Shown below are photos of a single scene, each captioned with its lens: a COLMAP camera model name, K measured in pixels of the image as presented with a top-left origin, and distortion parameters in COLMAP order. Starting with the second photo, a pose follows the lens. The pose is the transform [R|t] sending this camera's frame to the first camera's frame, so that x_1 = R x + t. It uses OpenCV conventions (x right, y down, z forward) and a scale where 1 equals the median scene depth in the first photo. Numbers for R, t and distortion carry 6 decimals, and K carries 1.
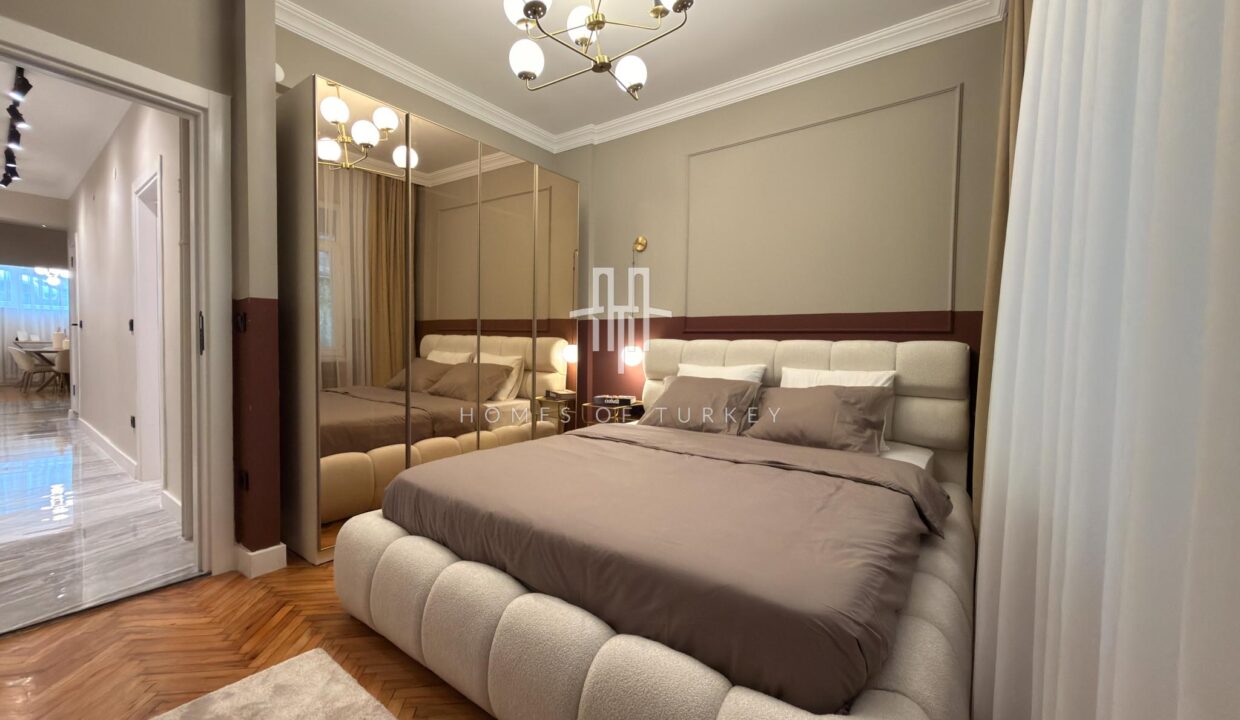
lens RADIAL K [[493.5, 0, 614.5], [0, 493.5, 358.9], [0, 0, 1]] dist [-0.004619, 0.000540]
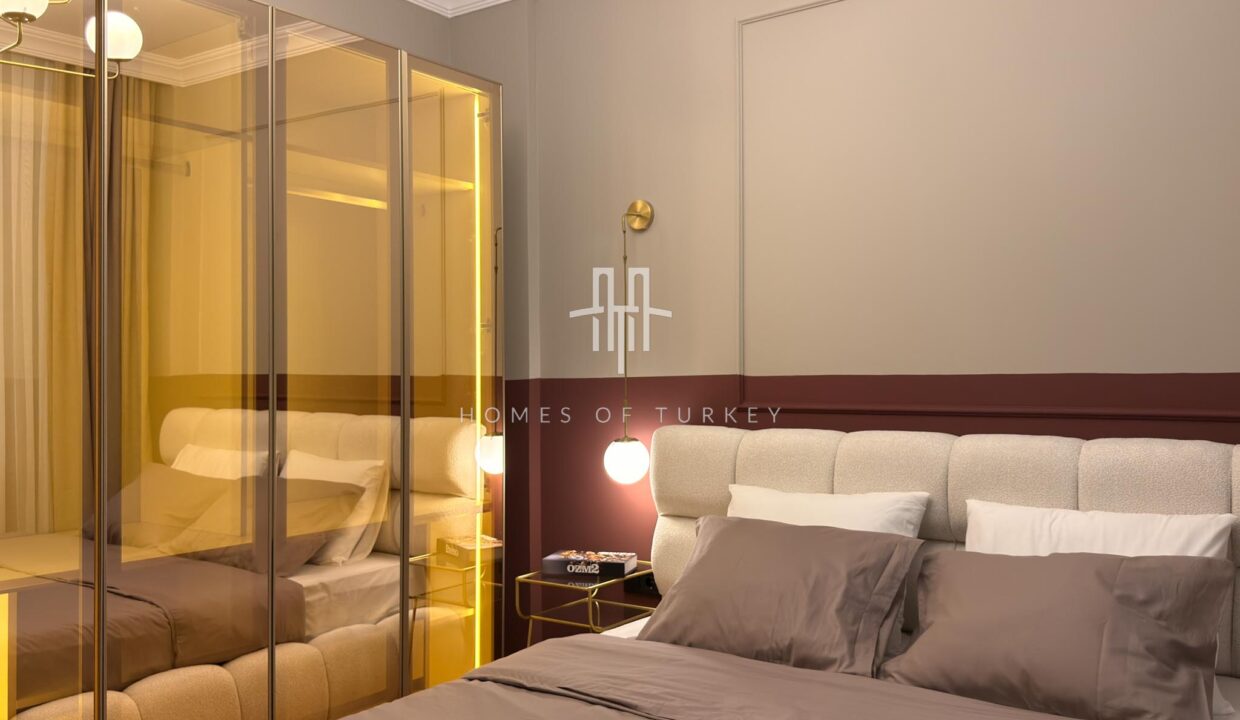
lens RADIAL K [[1016.6, 0, 608.4], [0, 1016.6, 352.3], [0, 0, 1]] dist [0.073889, -0.117309]
pose [[0.999715, -0.020987, 0.011365, 0.012879], [0.021571, 0.998308, -0.053997, -0.066394], [-0.010213, 0.054227, 0.998476, 0.080118]]
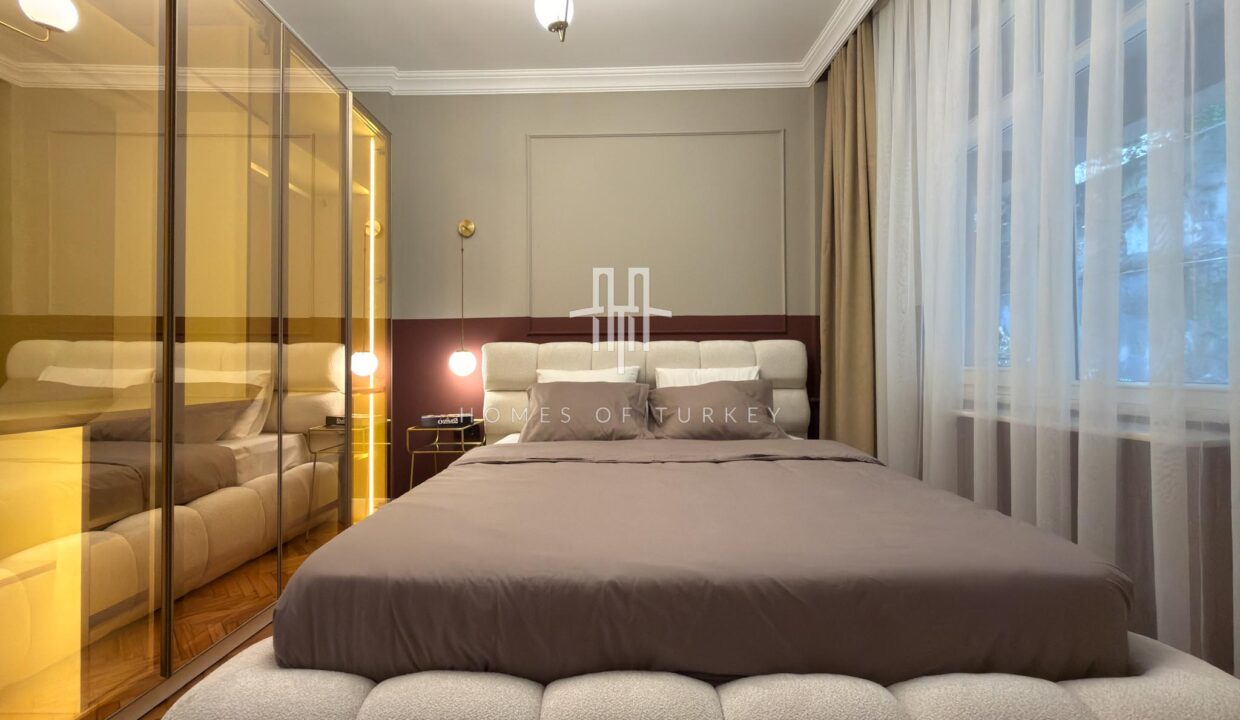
lens RADIAL K [[495.6, 0, 614.8], [0, 495.6, 358.7], [0, 0, 1]] dist [-0.001440, 0.000013]
pose [[0.800616, -0.007325, 0.599133, -0.295086], [0.037197, 0.998604, -0.037497, 0.029992], [-0.598022, 0.052307, 0.799771, 0.240721]]
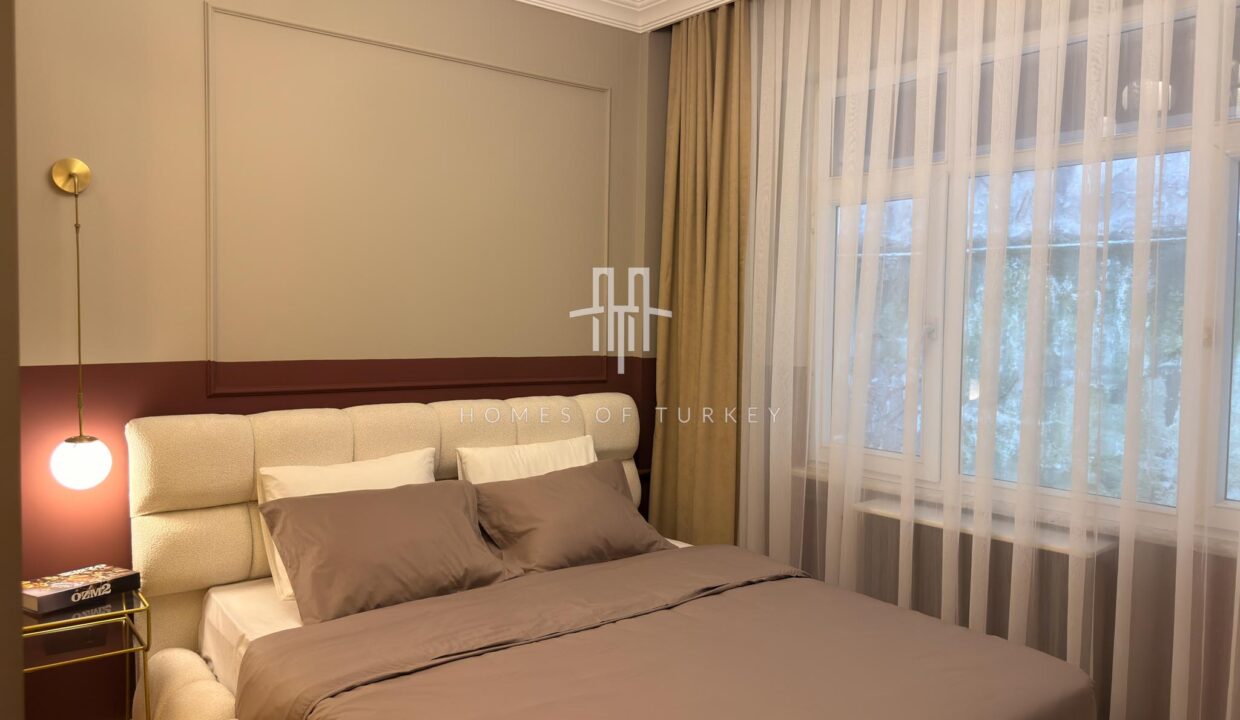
lens RADIAL K [[875.1, 0, 603.6], [0, 875.1, 363.8], [0, 0, 1]] dist [0.072936, -0.105803]
pose [[0.269785, -0.051464, 0.961544, -0.615853], [0.029754, 0.998539, 0.045096, -0.123929], [-0.962461, 0.016444, 0.270922, 0.488393]]
